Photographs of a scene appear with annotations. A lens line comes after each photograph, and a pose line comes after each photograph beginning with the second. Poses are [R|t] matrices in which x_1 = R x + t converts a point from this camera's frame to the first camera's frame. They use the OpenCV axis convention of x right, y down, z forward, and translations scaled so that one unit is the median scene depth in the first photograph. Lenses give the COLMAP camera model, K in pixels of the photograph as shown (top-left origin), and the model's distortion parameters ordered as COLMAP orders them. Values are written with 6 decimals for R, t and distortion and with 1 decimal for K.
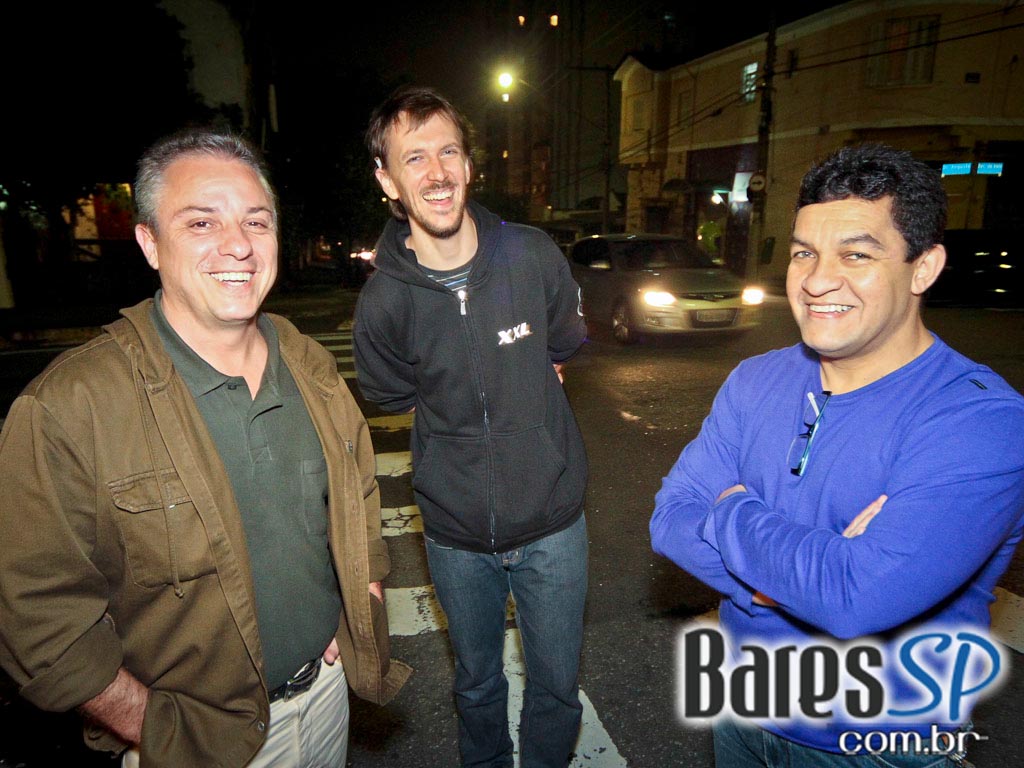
lens RADIAL K [[701.7, 0, 512.0], [0, 701.7, 384.0], [0, 0, 1]] dist [-0.005121, -0.006988]
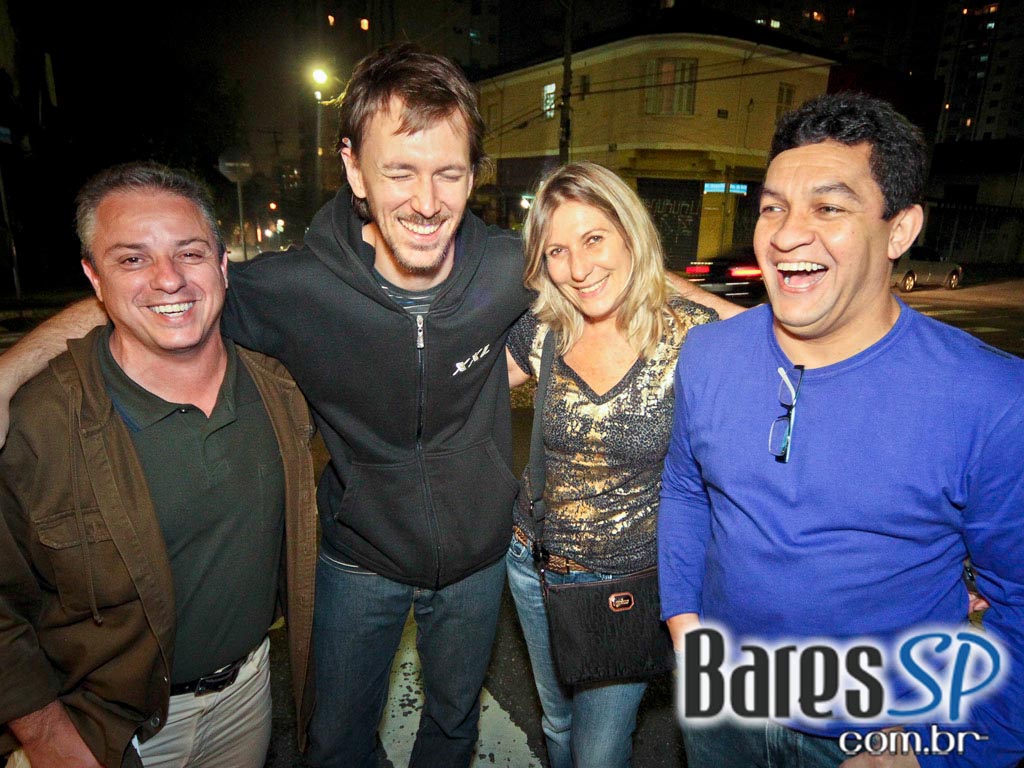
lens RADIAL K [[591.2, 0, 512.0], [0, 591.2, 384.0], [0, 0, 1]] dist [0.002946, 0.000960]
pose [[0.949201, -0.038568, 0.312297, -0.033419], [0.033863, 0.999217, 0.020477, 0.001753], [-0.312842, -0.008862, 0.949764, 0.119115]]
